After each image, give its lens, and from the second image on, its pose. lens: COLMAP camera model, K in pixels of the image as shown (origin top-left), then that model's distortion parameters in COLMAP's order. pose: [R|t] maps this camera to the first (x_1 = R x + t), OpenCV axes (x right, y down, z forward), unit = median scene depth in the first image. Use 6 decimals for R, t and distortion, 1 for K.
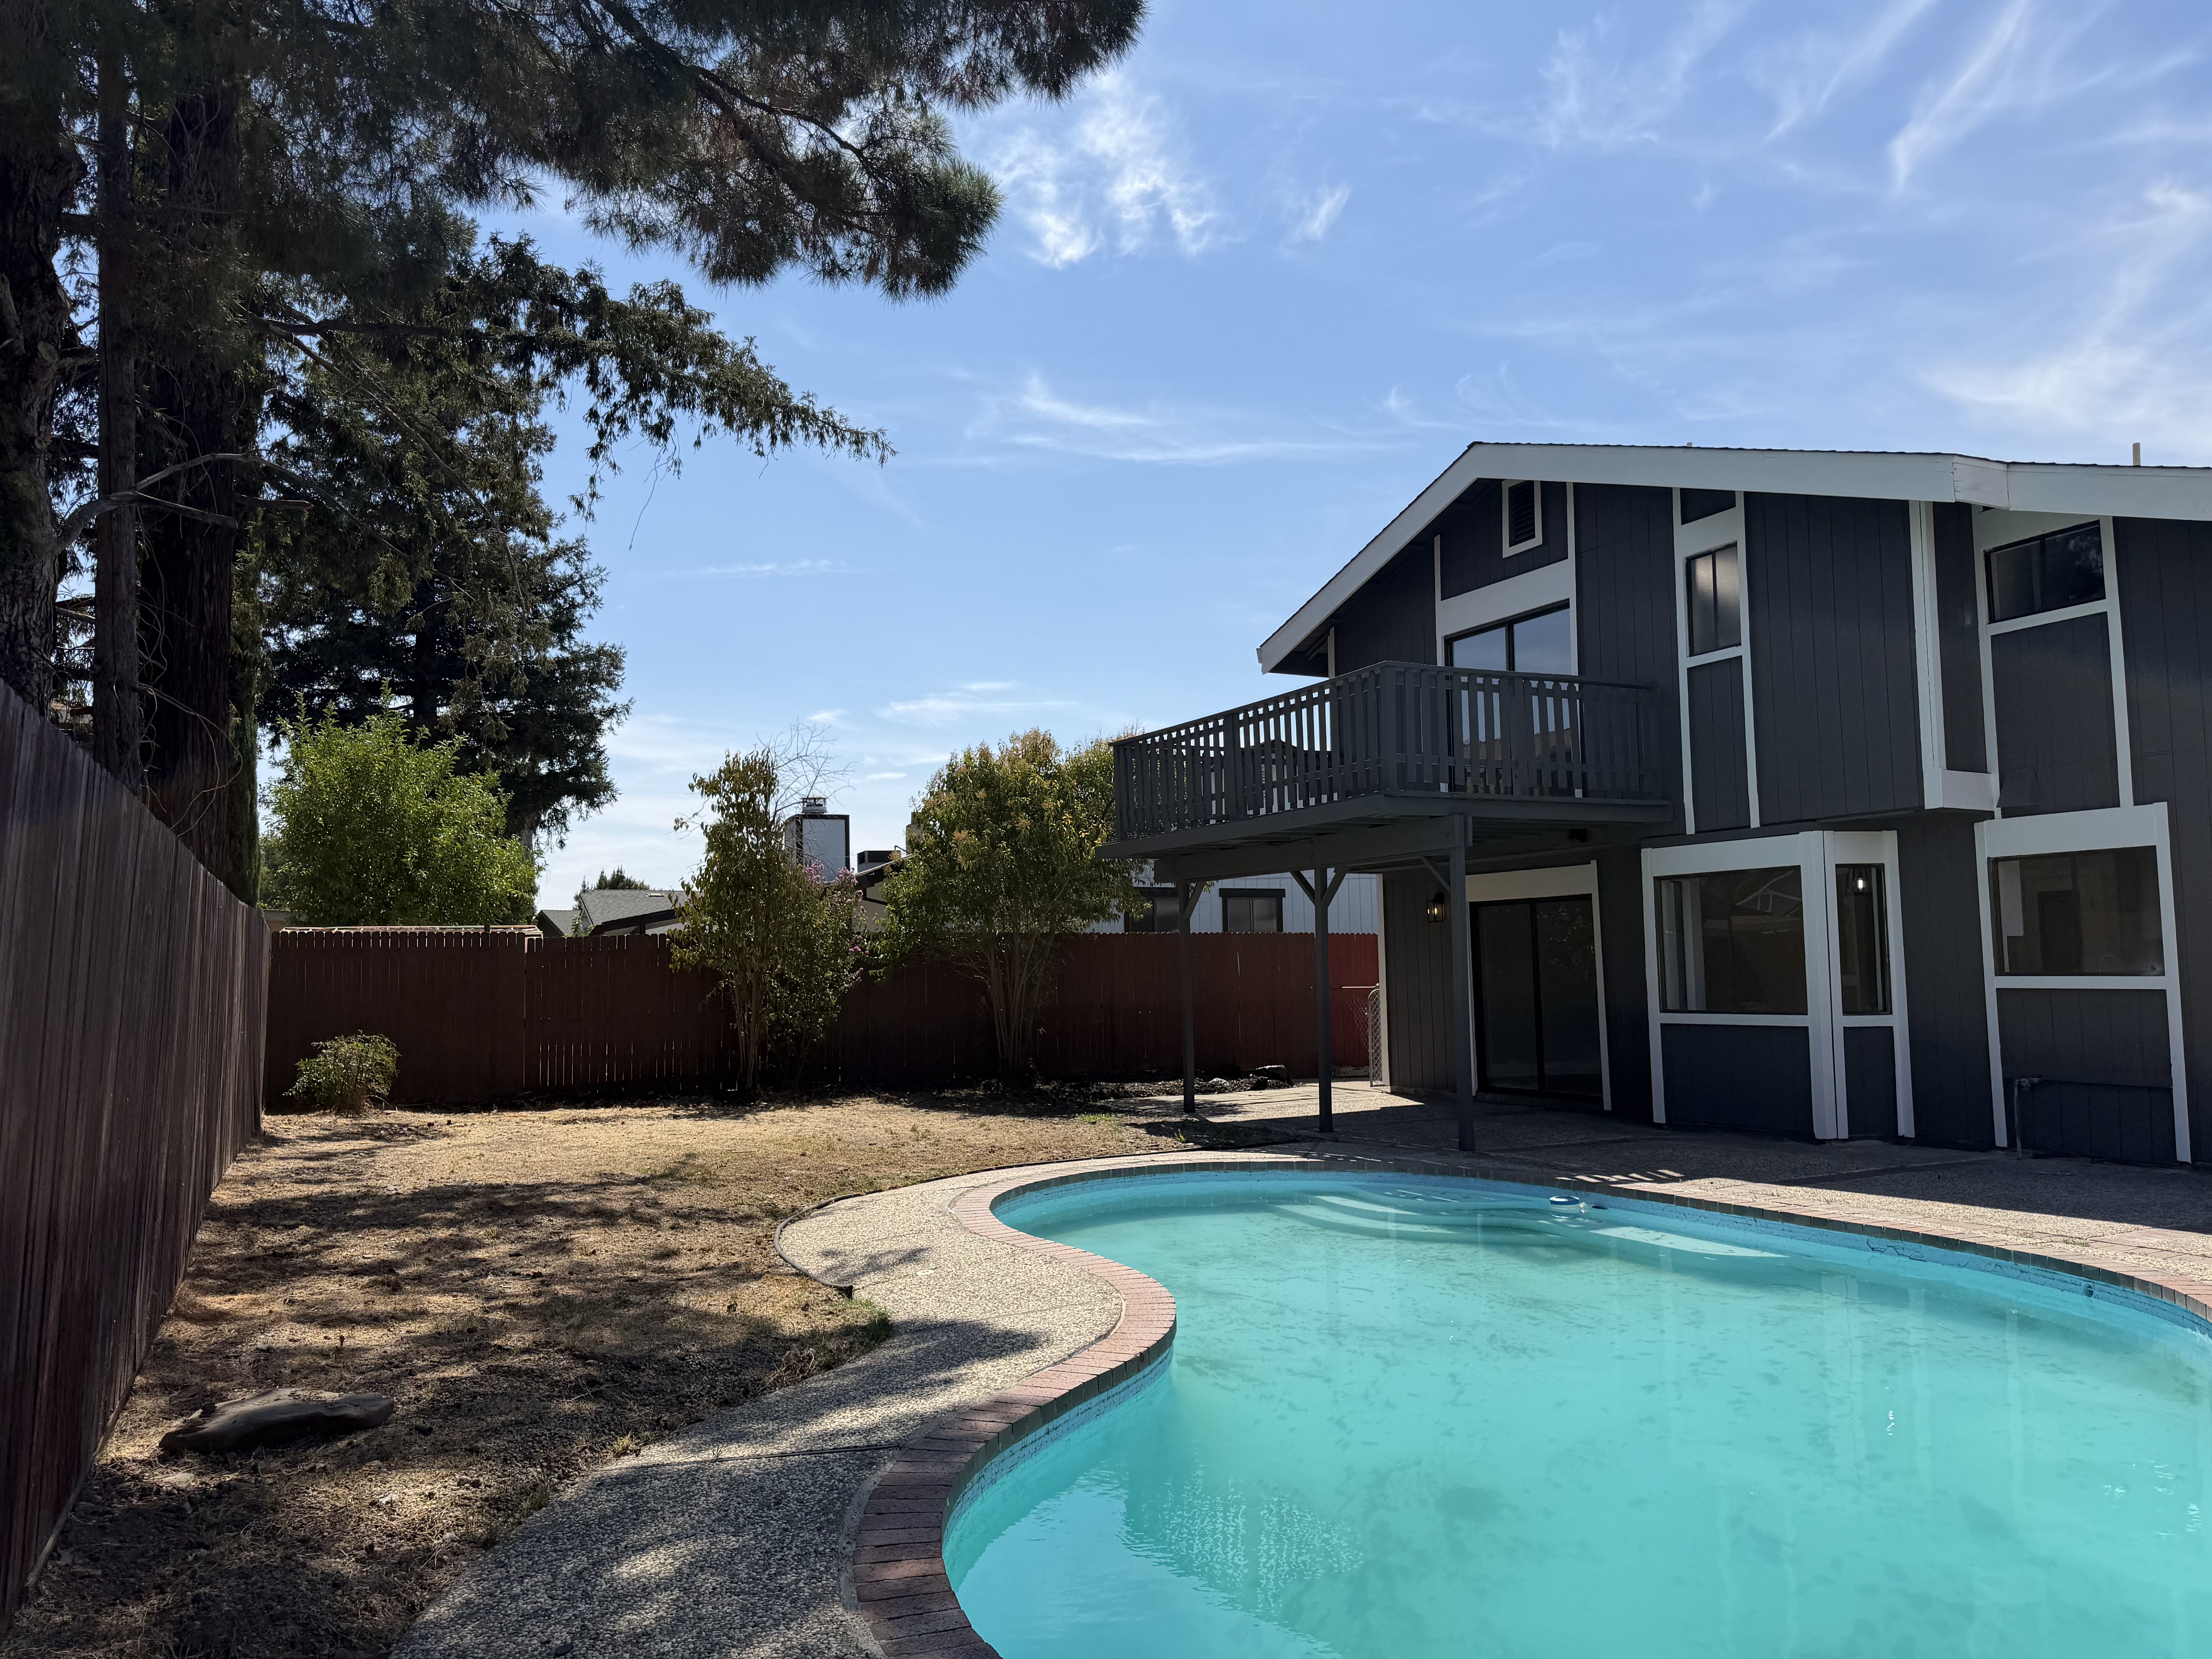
lens RADIAL K [[1508.1, 0, 1096.0], [0, 1508.1, 842.2], [0, 0, 1]] dist [0.038489, -0.068820]
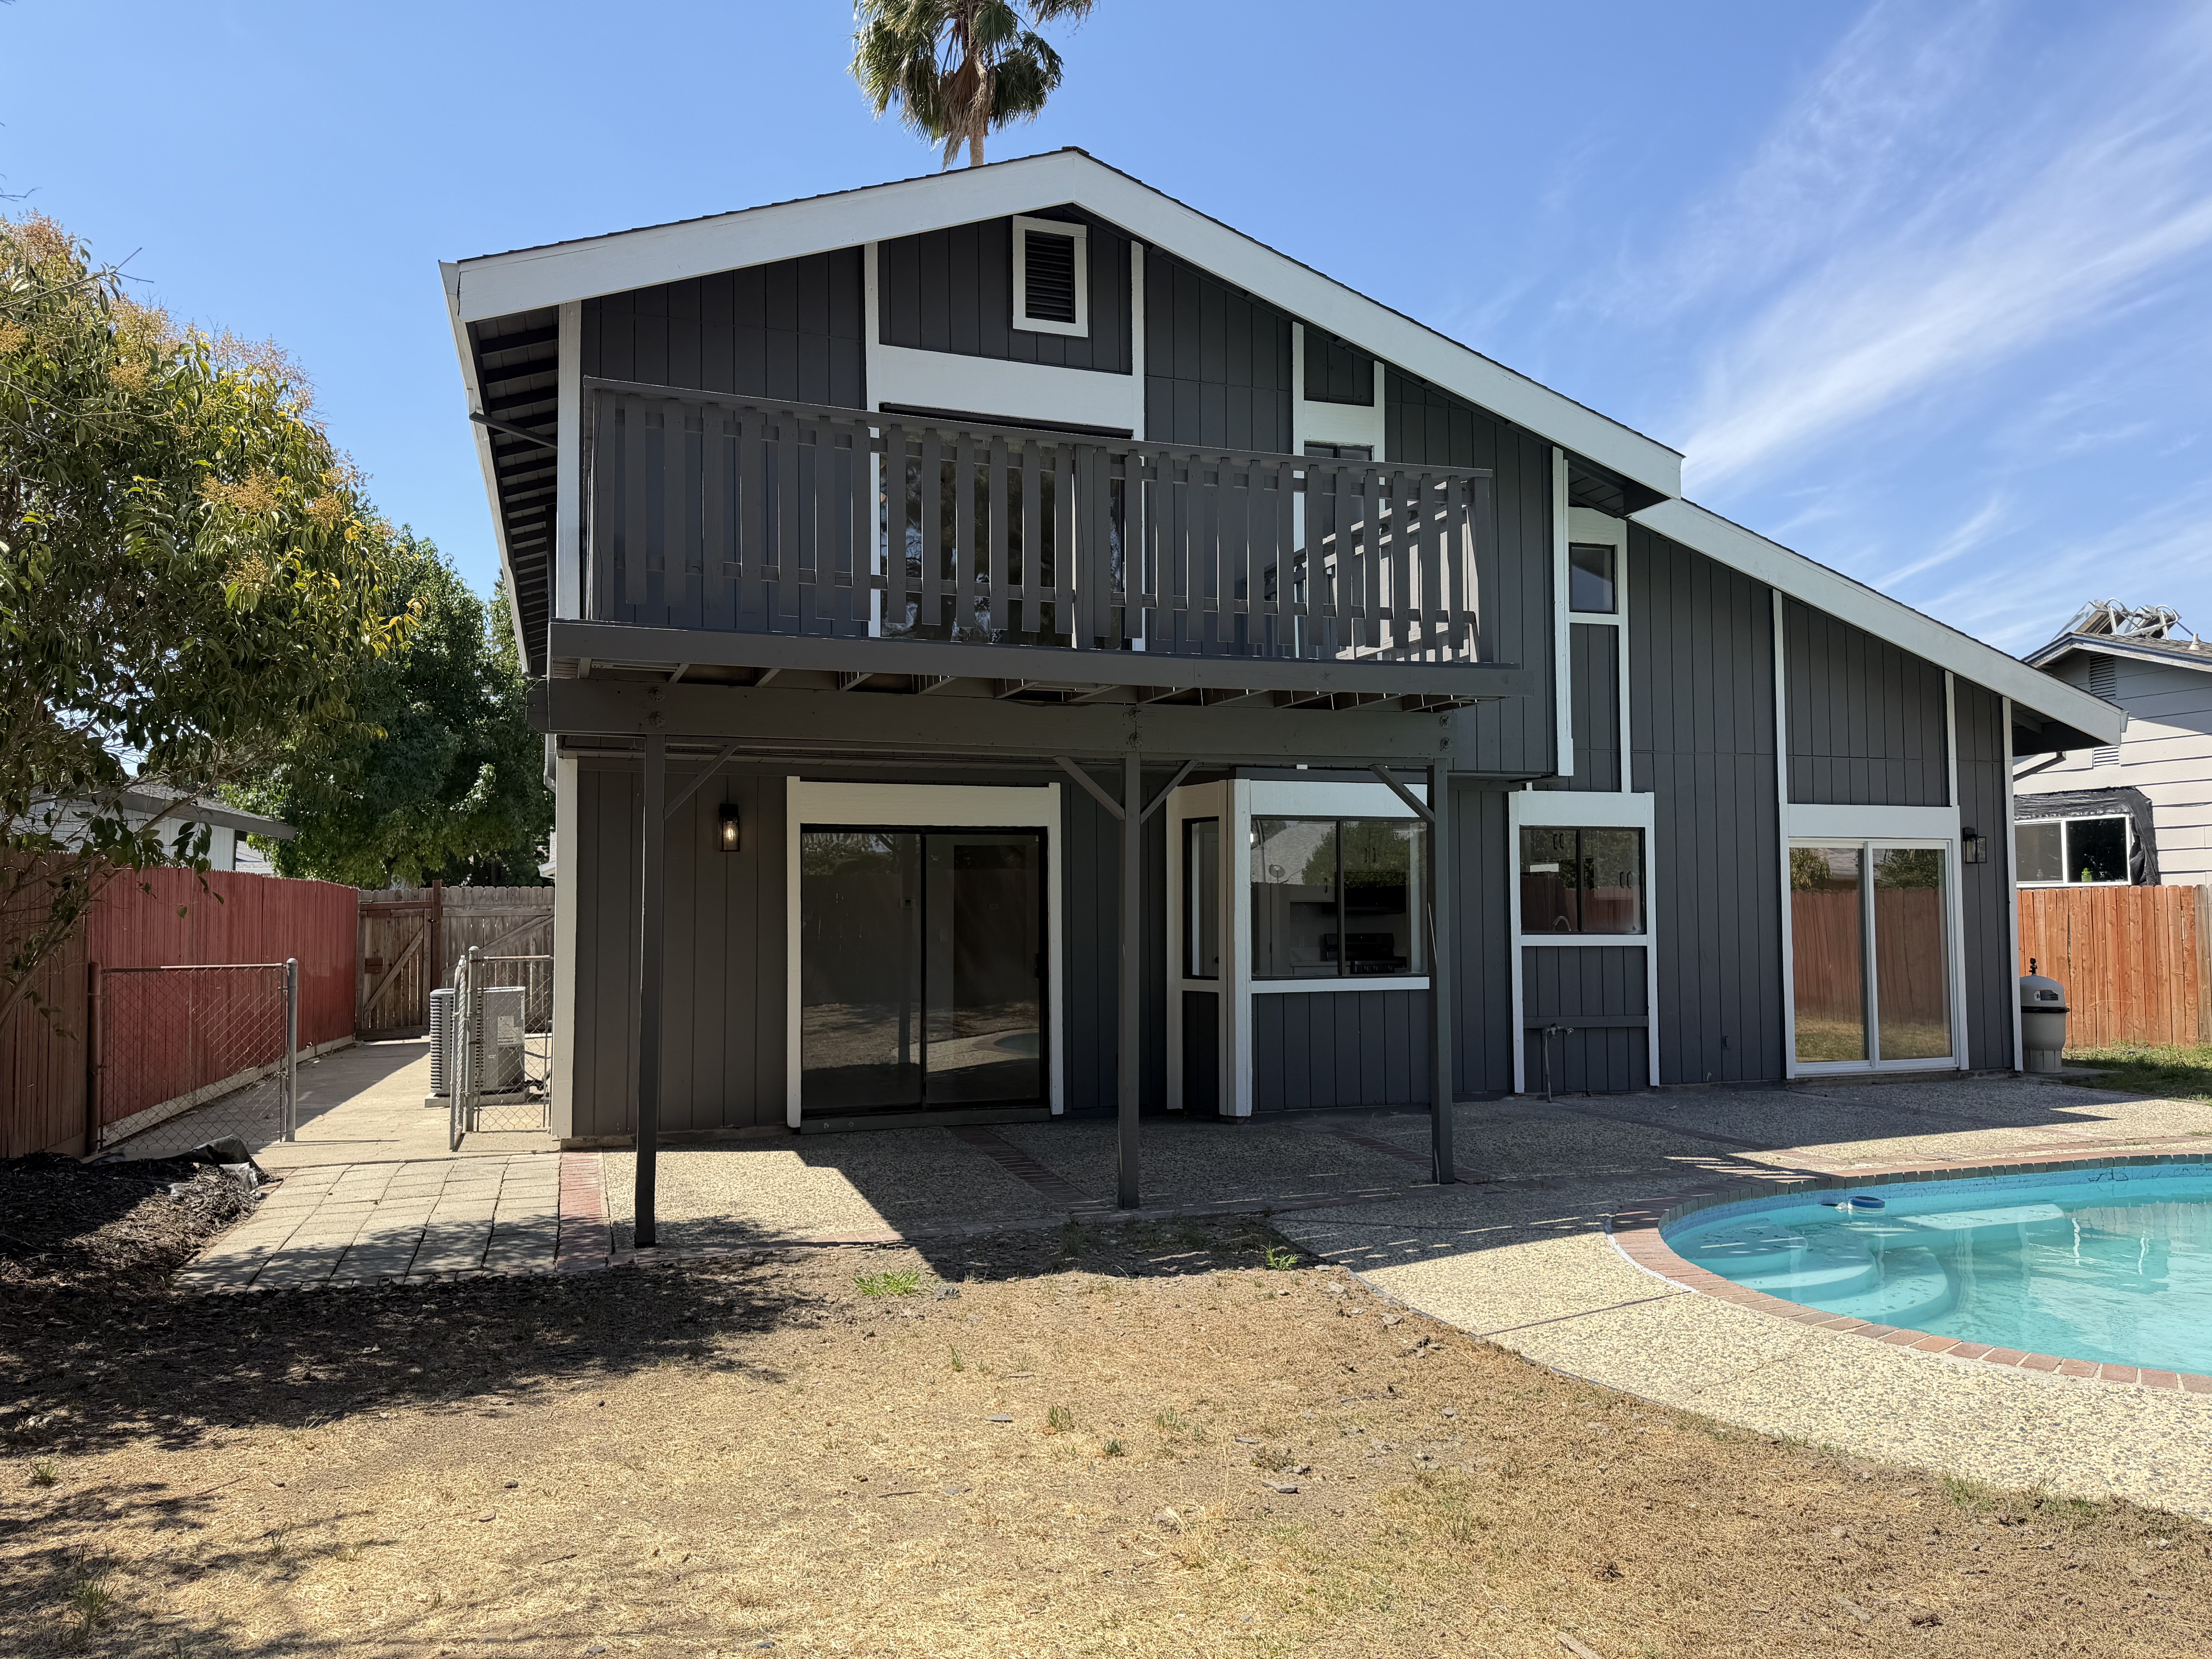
lens RADIAL K [[1508.1, 0, 1106.9], [0, 1508.1, 837.5], [0, 0, 1]] dist [0.038489, -0.068820]
pose [[0.152415, 0.055882, 0.986735, -0.522131], [-0.082593, 0.995628, -0.043628, 0.091584], [-0.984859, -0.074848, 0.156364, 1.141883]]
